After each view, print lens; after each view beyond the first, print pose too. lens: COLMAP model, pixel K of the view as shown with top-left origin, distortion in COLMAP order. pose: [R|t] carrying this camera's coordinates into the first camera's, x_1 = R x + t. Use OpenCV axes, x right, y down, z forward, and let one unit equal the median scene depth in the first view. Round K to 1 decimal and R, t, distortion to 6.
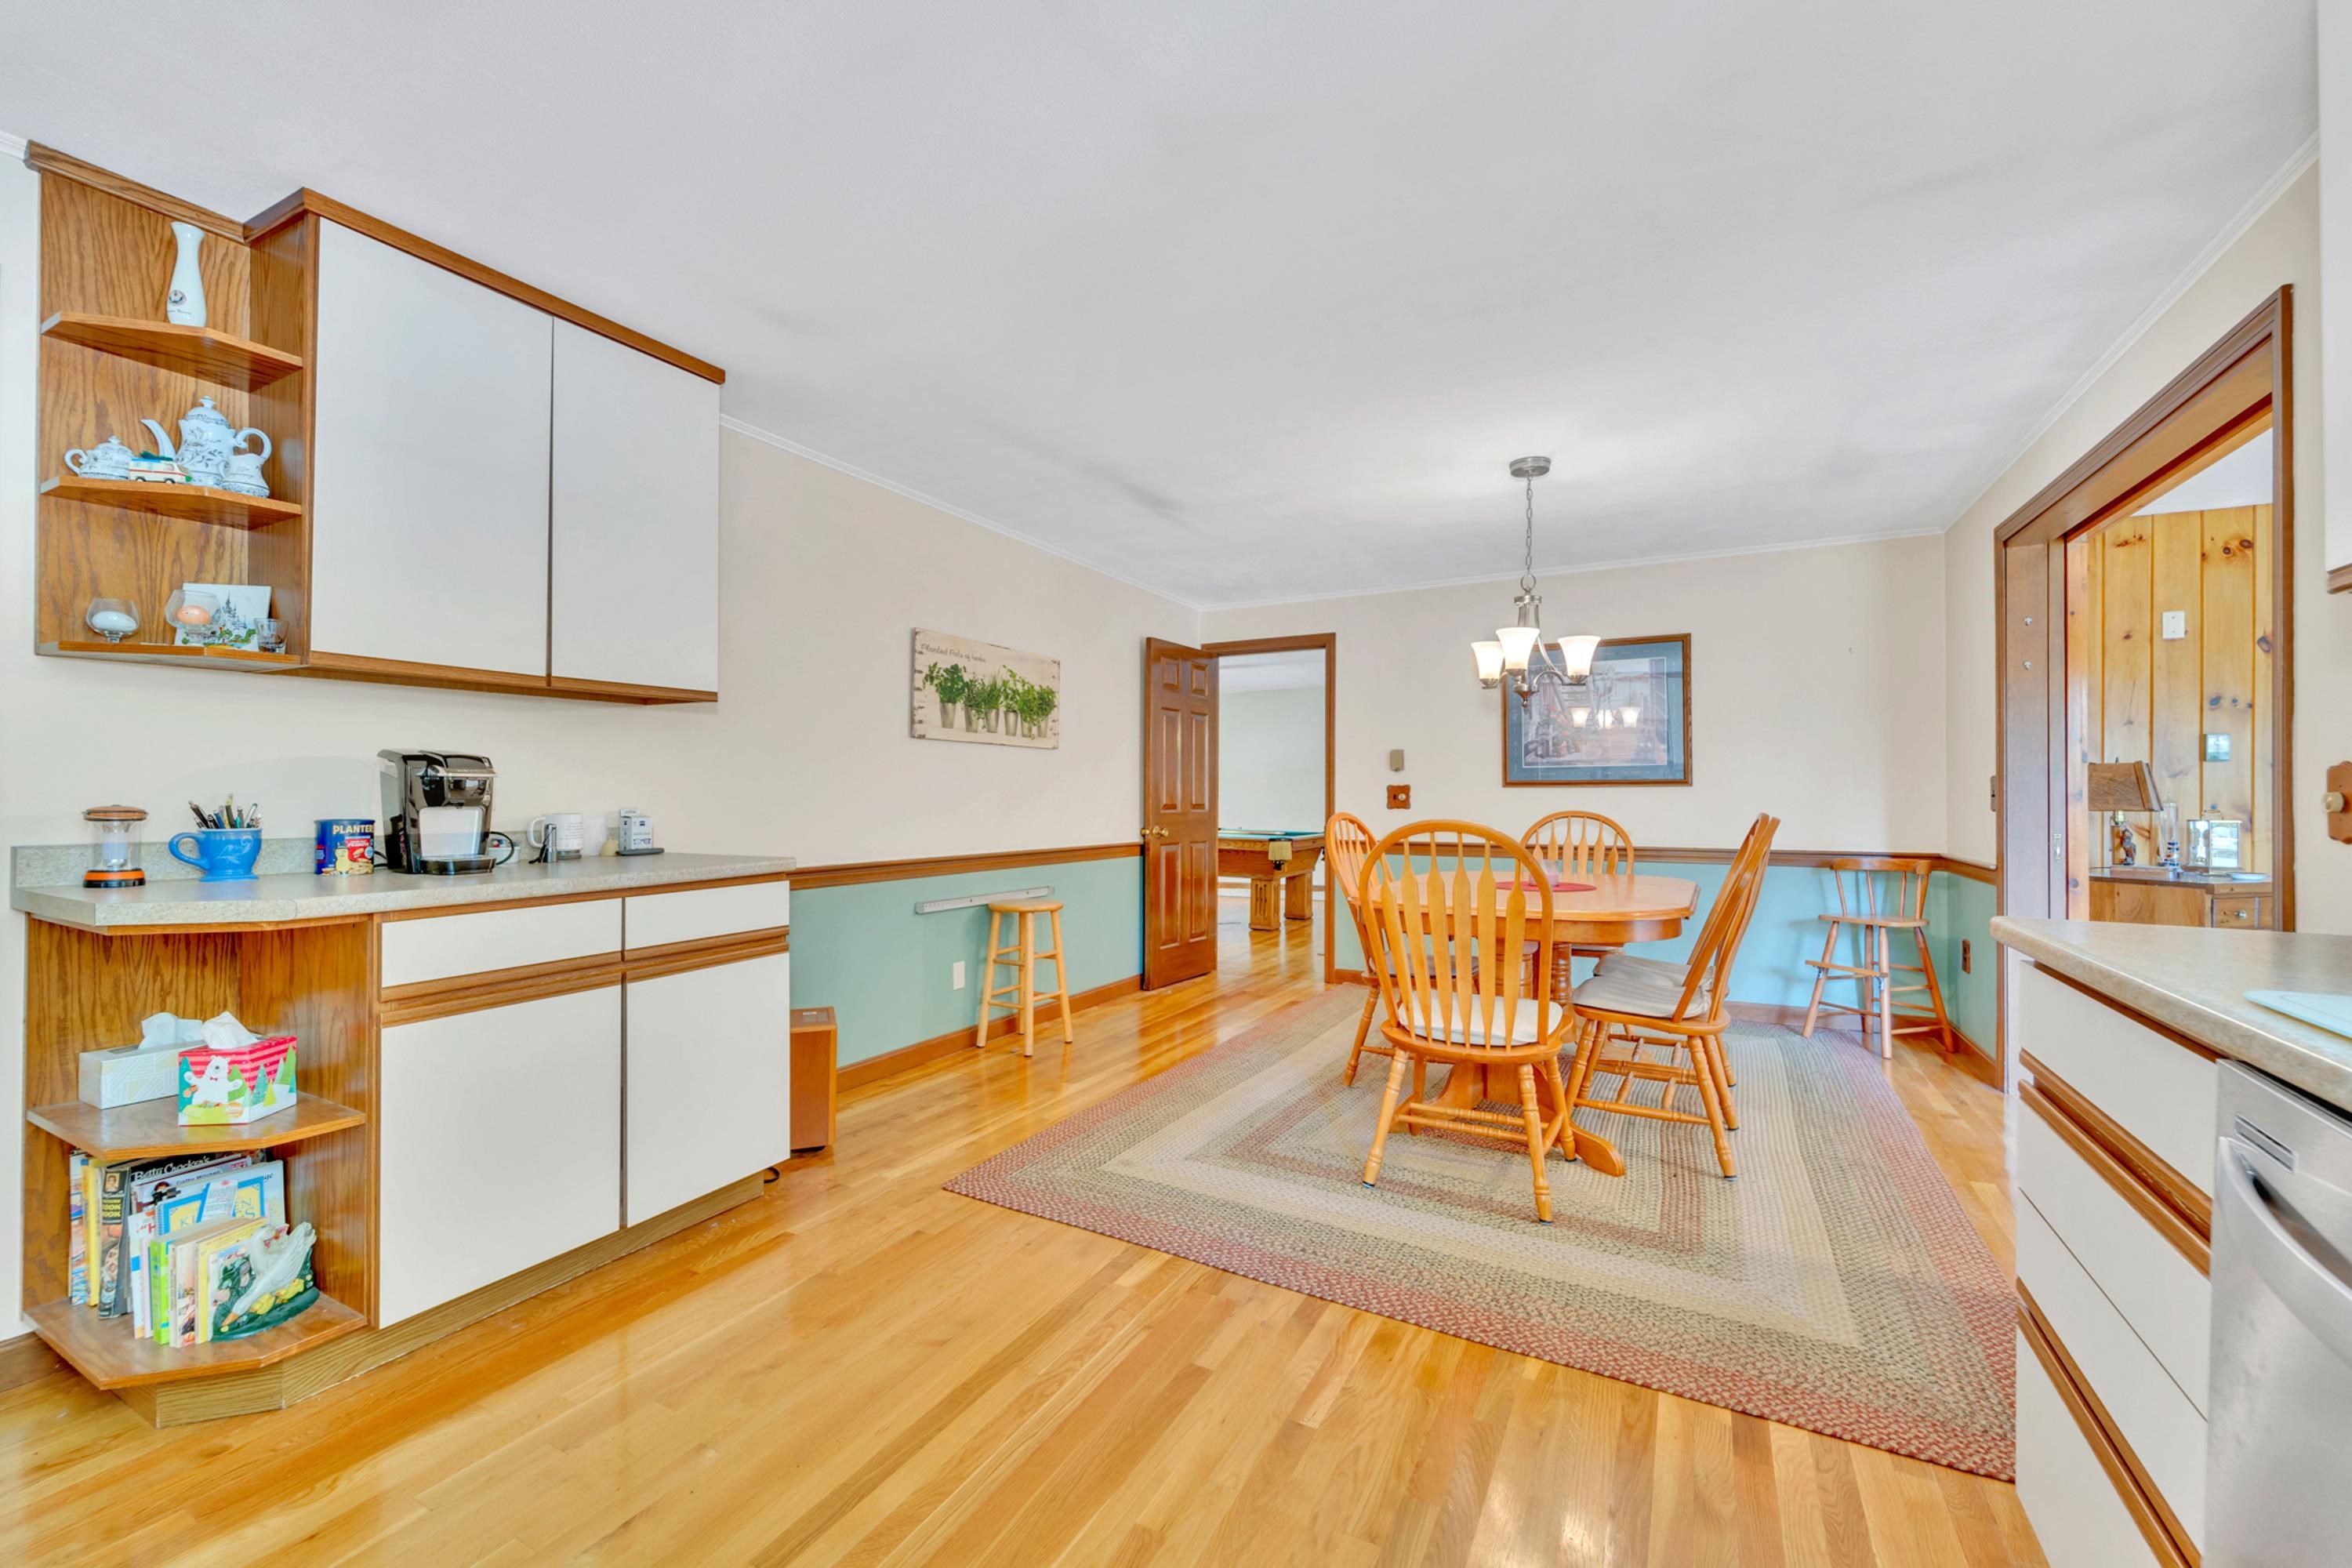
lens RADIAL K [[967.4, 0, 1176.0], [0, 967.4, 784.0], [0, 0, 1]] dist [0.000473, -0.000273]
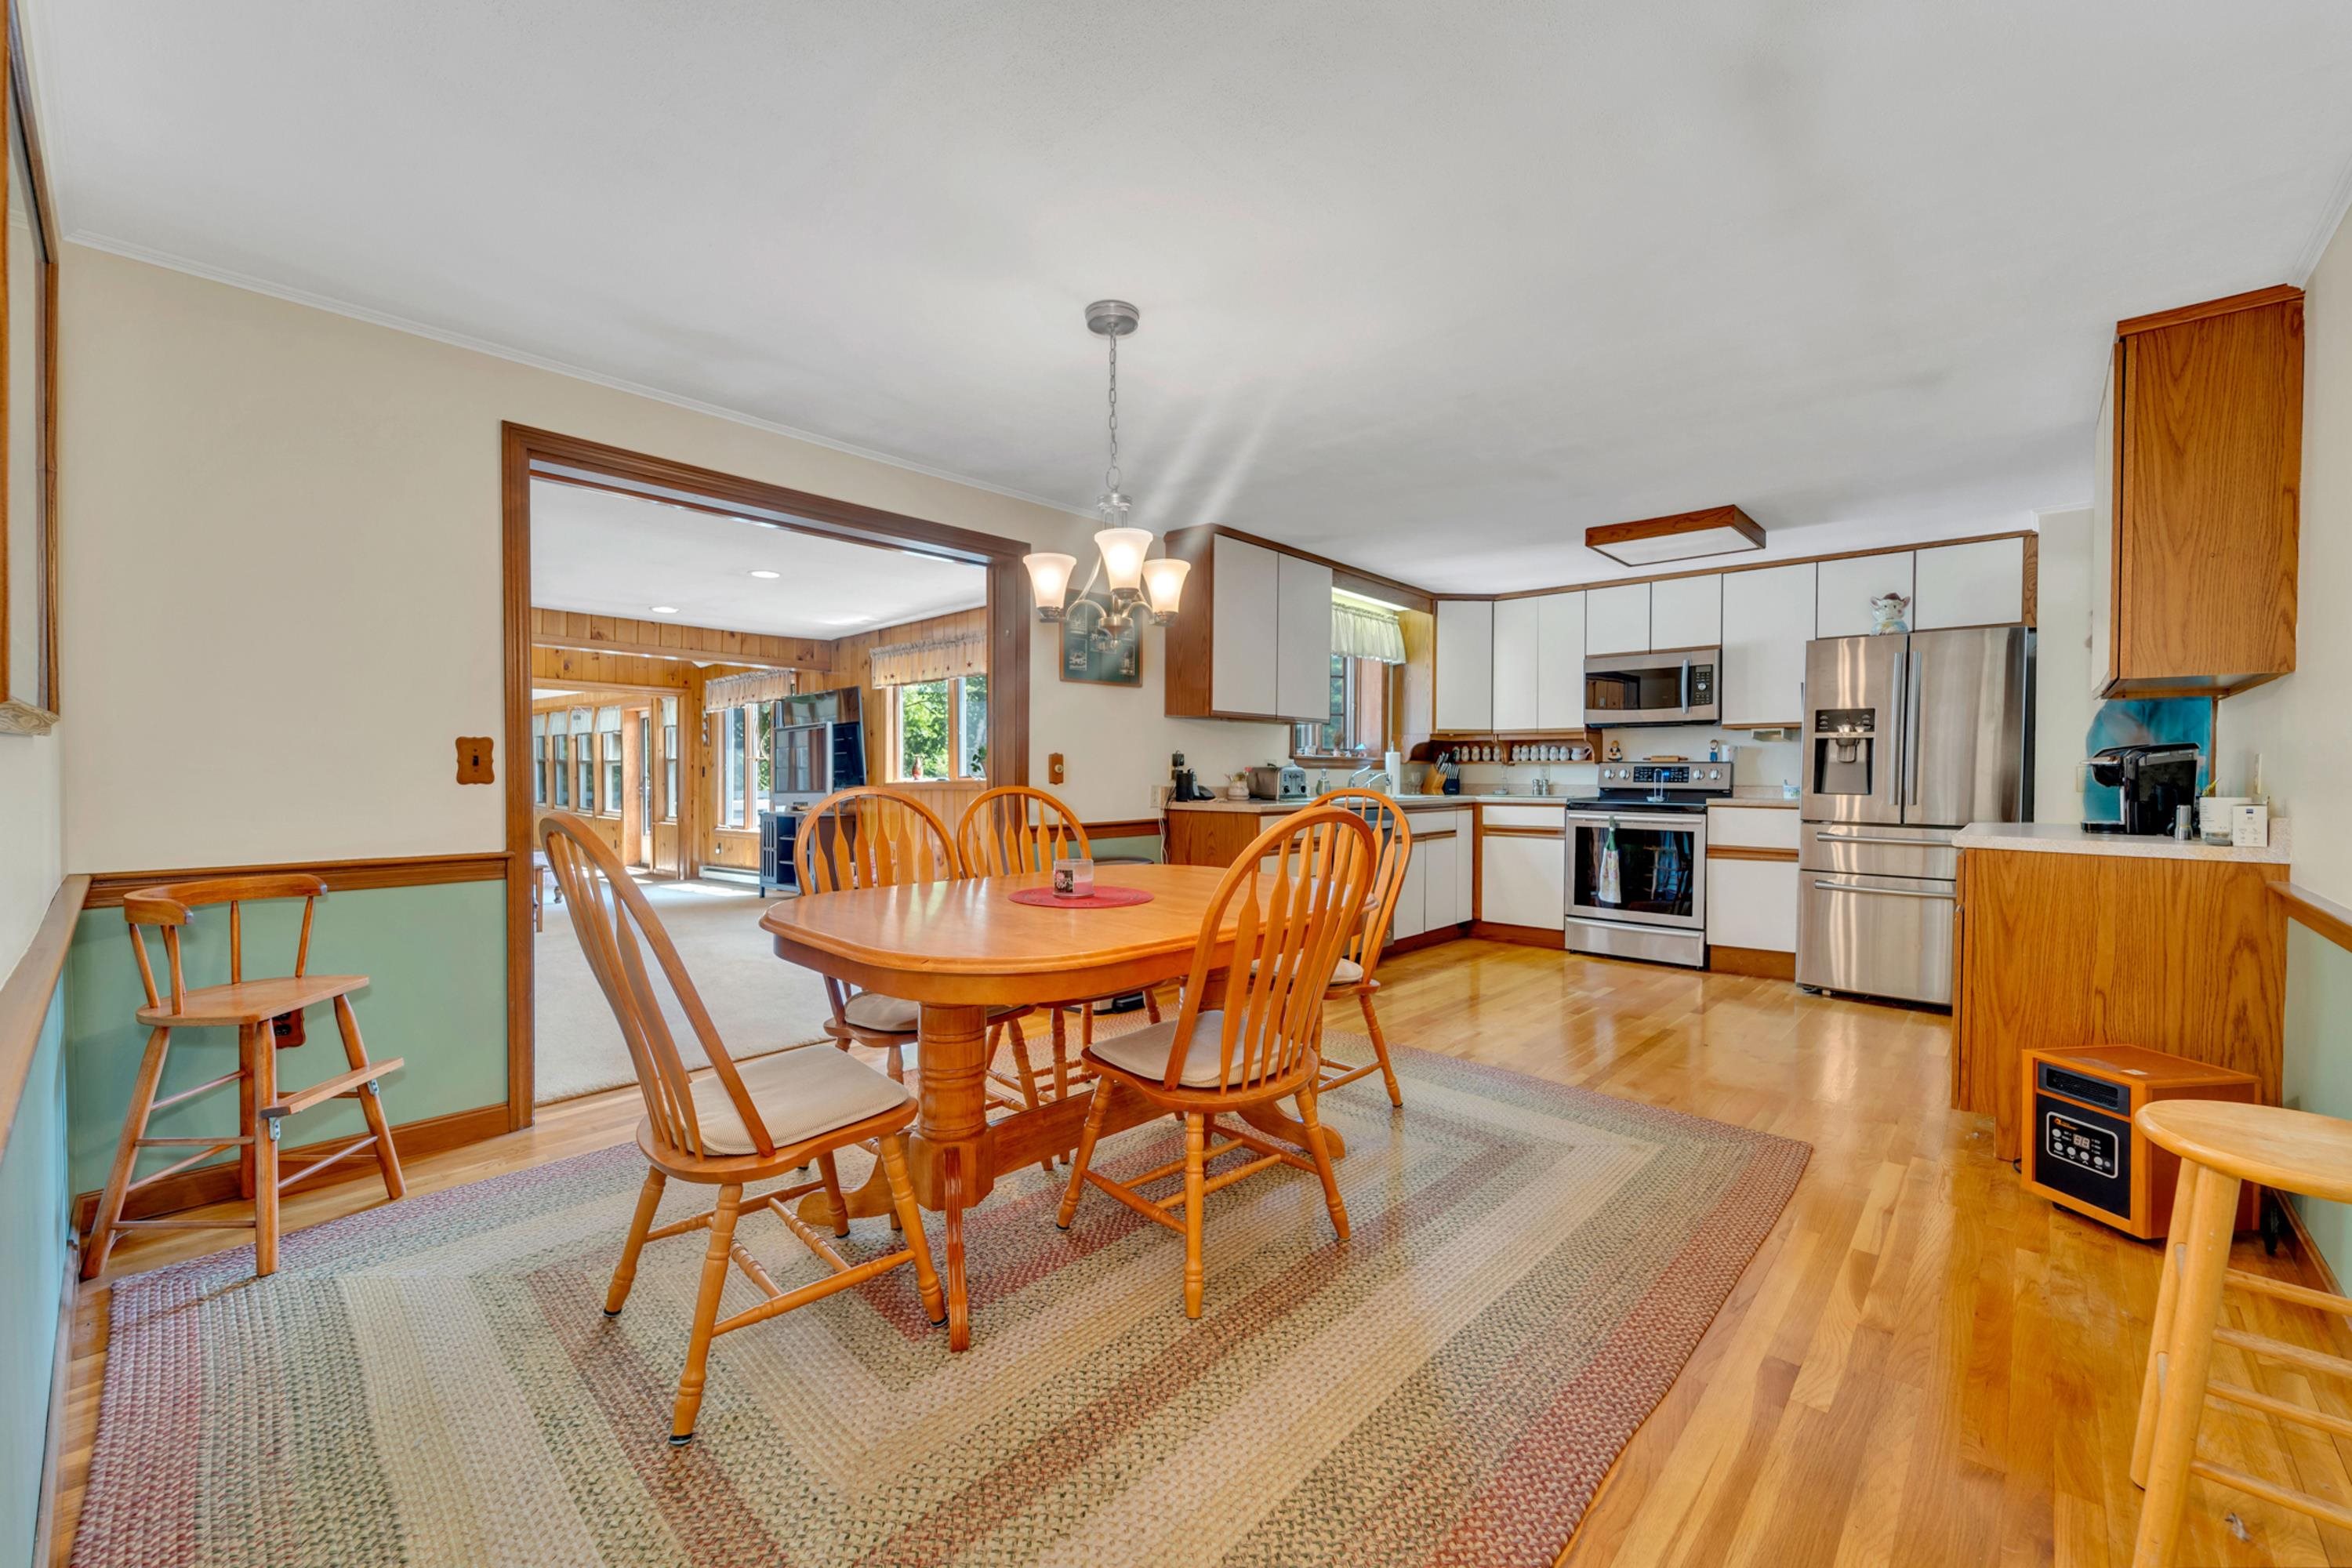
lens RADIAL K [[927.3, 0, 1176.0], [0, 927.3, 784.0], [0, 0, 1]] dist [0.001107, -0.000103]
pose [[-0.968663, -0.013678, 0.248001, 0.127449], [-0.011061, 0.999868, 0.011940, 0.012918], [-0.248131, 0.008823, -0.968686, 1.491637]]
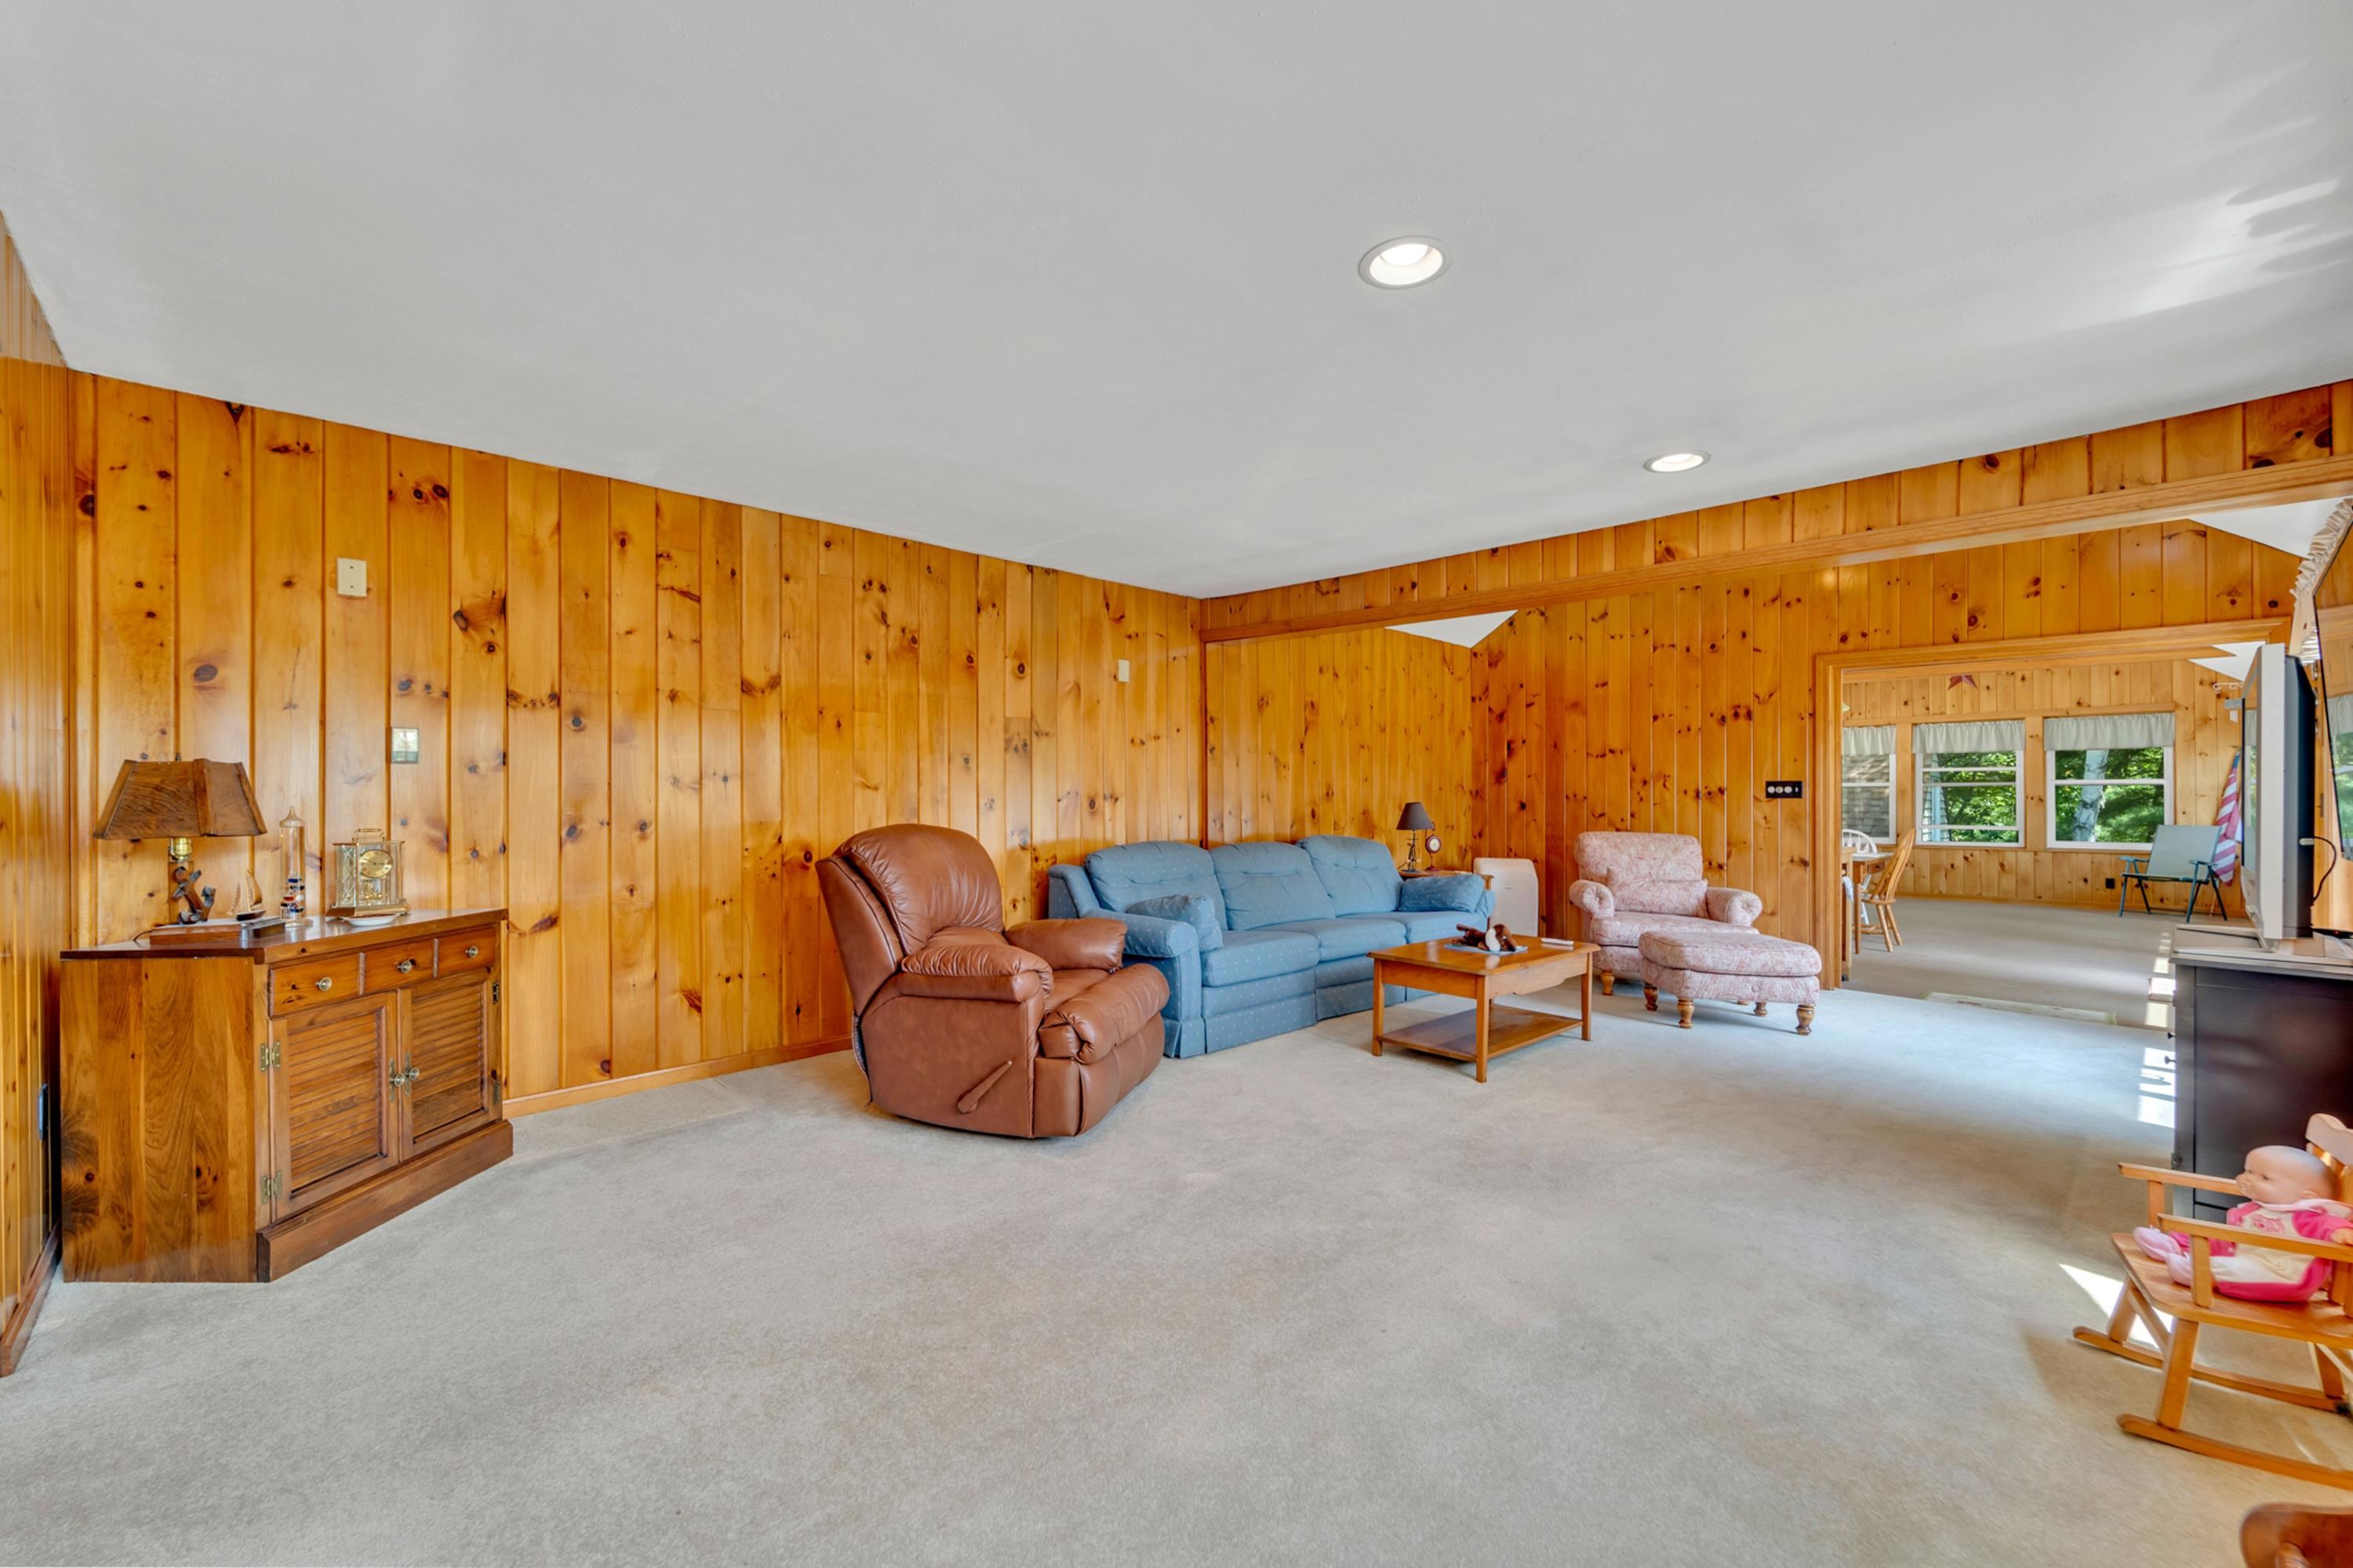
lens RADIAL K [[943.1, 0, 1197.1], [0, 943.1, 786.2], [0, 0, 1]] dist [0.000599, -0.000013]
pose [[0.289840, -0.004174, 0.957066, 0.569239], [0.002299, 0.999991, 0.003665, -0.006419], [-0.957072, 0.001138, 0.289847, 0.185718]]
